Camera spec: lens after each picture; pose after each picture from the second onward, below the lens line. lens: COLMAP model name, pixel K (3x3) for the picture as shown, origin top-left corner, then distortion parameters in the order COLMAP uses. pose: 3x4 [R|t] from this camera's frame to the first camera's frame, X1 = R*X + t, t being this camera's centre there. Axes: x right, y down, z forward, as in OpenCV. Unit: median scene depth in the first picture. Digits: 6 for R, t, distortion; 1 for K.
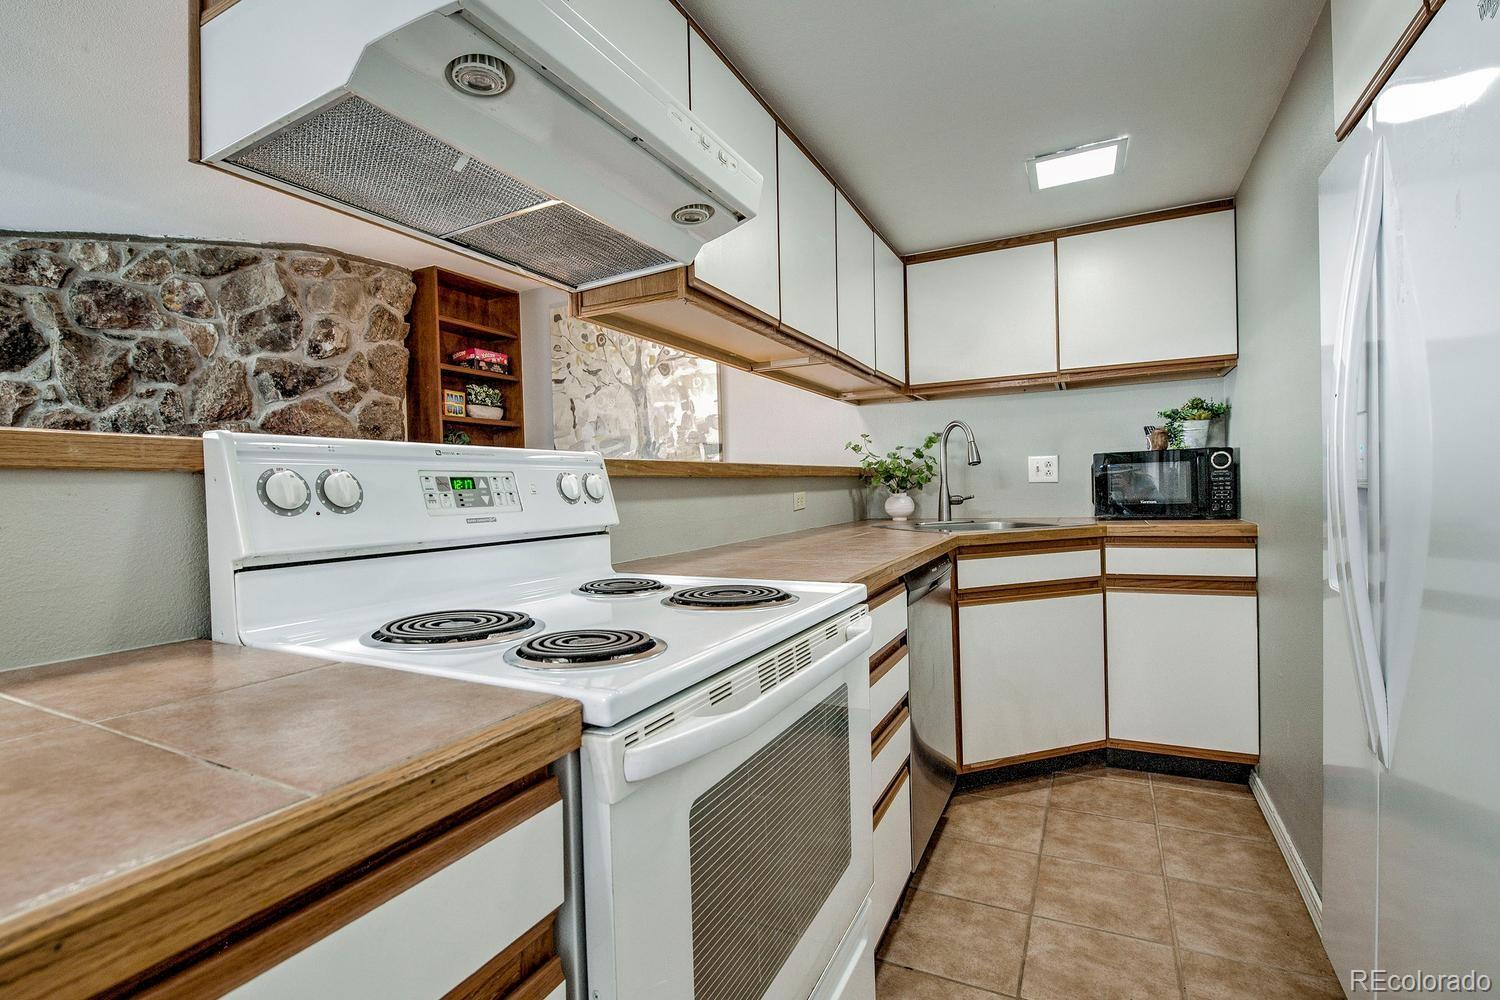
lens RADIAL K [[694.2, 0, 741.1], [0, 694.2, 501.4], [0, 0, 1]] dist [-0.014070, -0.002079]
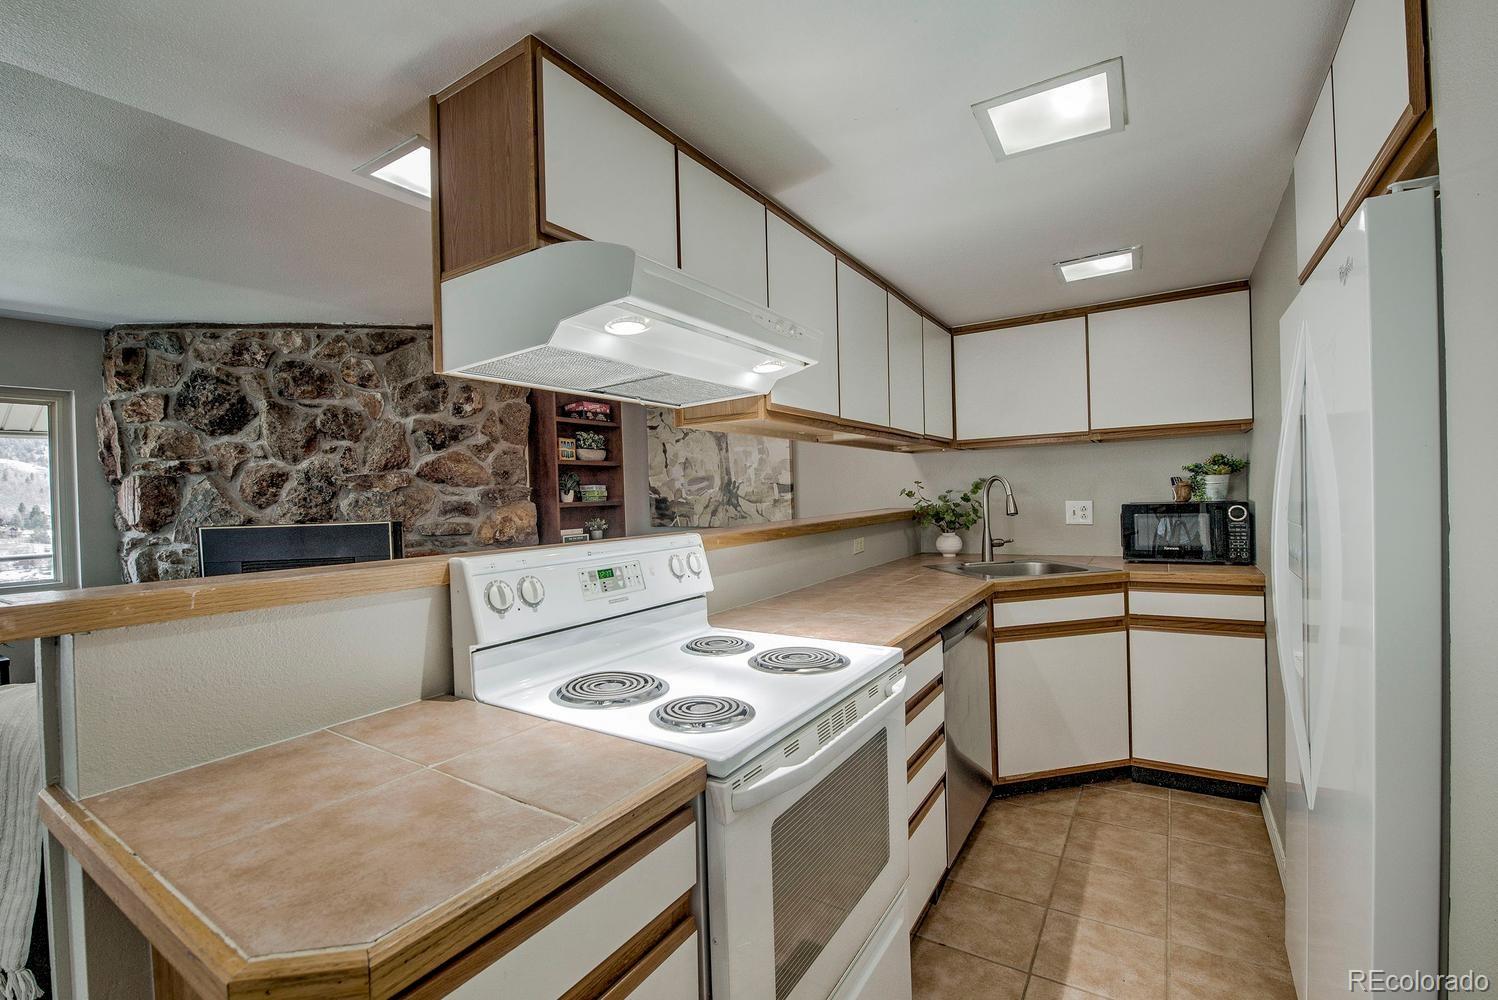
lens RADIAL K [[650.6, 0, 746.5], [0, 650.6, 502.7], [0, 0, 1]] dist [-0.014048, -0.003726]
pose [[0.995024, -0.002182, -0.099614, 0.003410], [0.002099, 0.999997, -0.000935, -0.060769], [0.099616, 0.000721, 0.995026, -0.098010]]
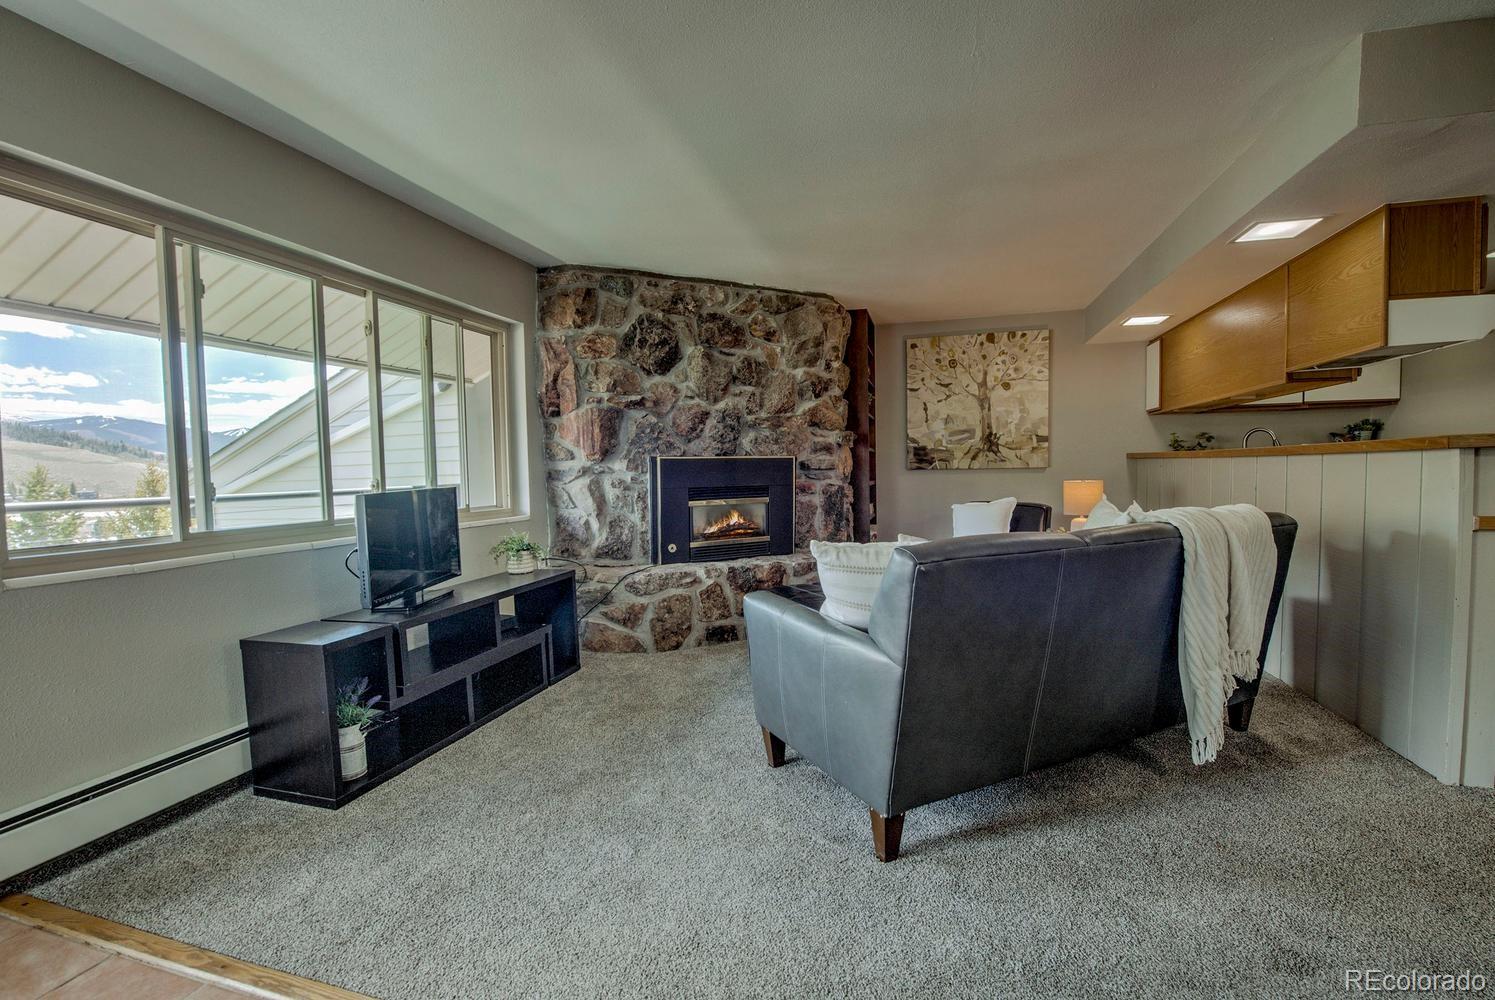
lens RADIAL K [[630.5, 0, 741.7], [0, 630.5, 502.3], [0, 0, 1]] dist [-0.015067, -0.003170]
pose [[0.983056, -0.000945, 0.183304, -1.148639], [-0.004980, 0.999480, 0.031865, 0.029916], [-0.183239, -0.032238, 0.982540, -0.322081]]
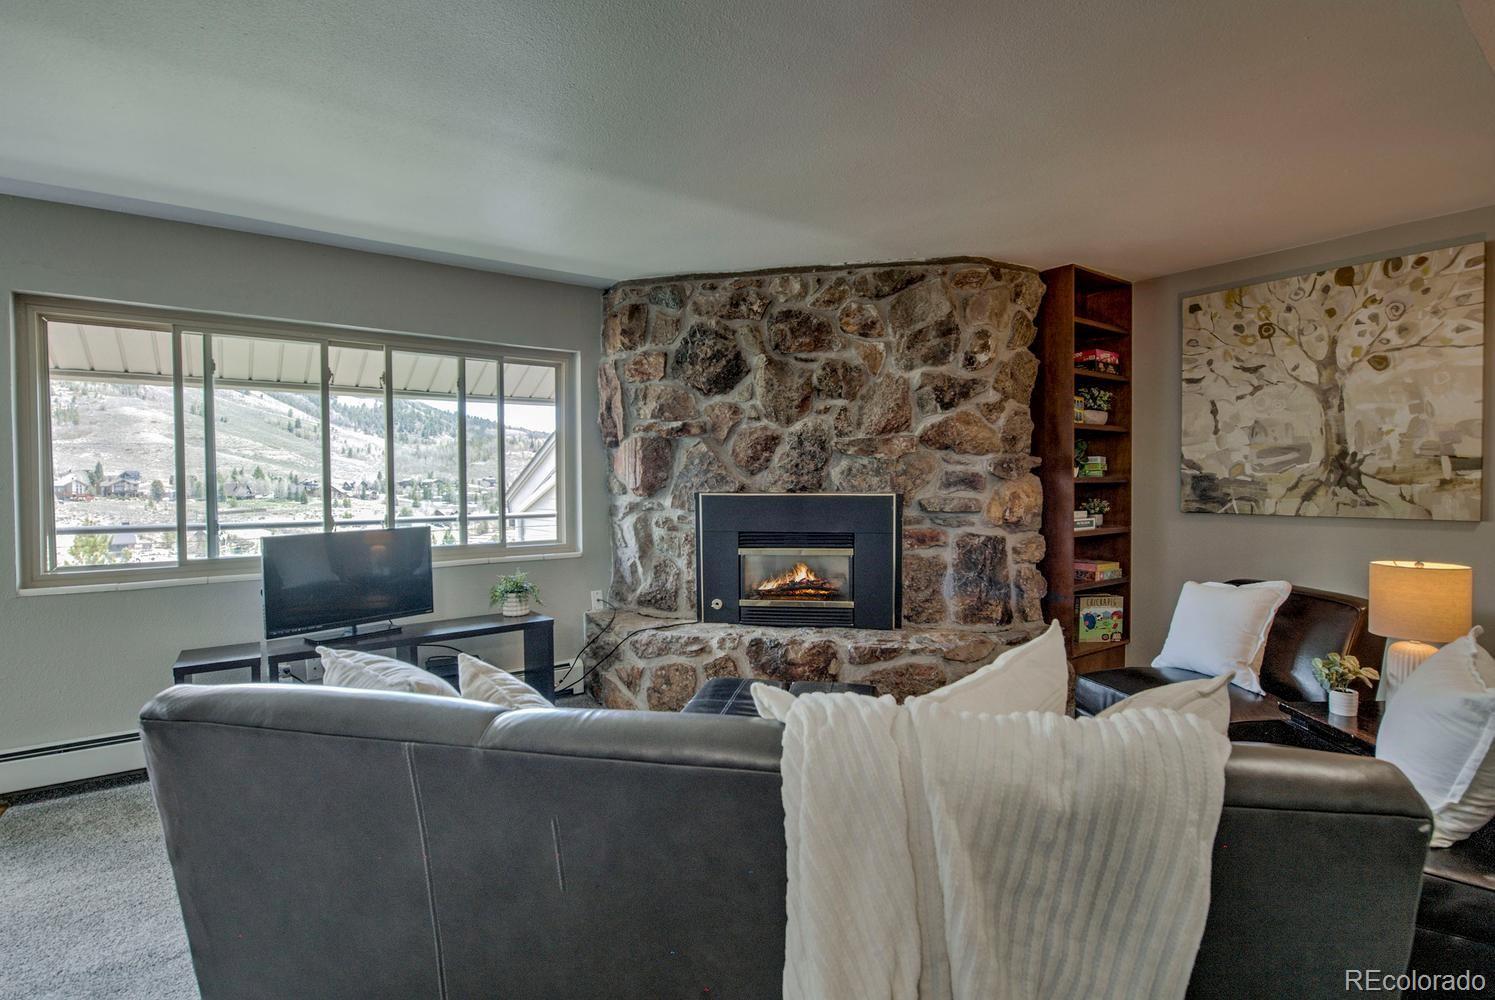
lens RADIAL K [[704.1, 0, 744.8], [0, 704.1, 498.2], [0, 0, 1]] dist [-0.011457, -0.001358]
pose [[0.891881, 0.033308, -0.451042, -0.486278], [-0.026047, 0.999412, 0.022299, -0.039614], [0.451520, -0.008140, 0.892224, -0.065824]]
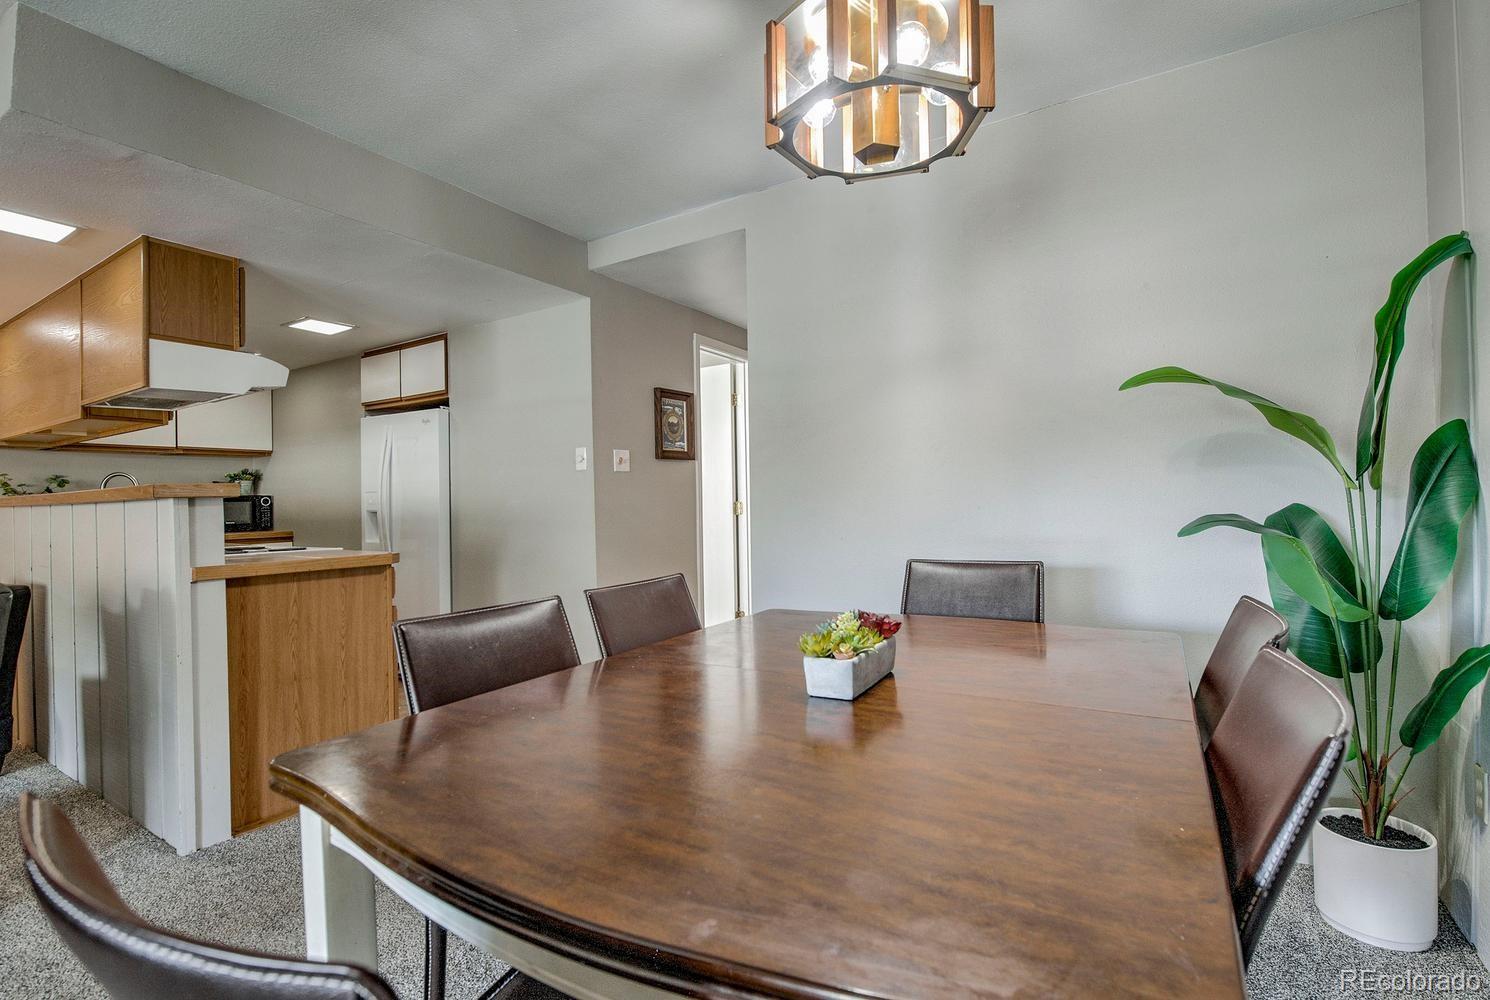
lens RADIAL K [[666.1, 0, 742.7], [0, 666.1, 502.3], [0, 0, 1]] dist [-0.015520, -0.001169]
pose [[0.090097, 0.025373, 0.995610, -0.887092], [0.028263, 0.999208, -0.028023, 0.029027], [-0.995532, 0.030663, 0.089308, -0.463202]]
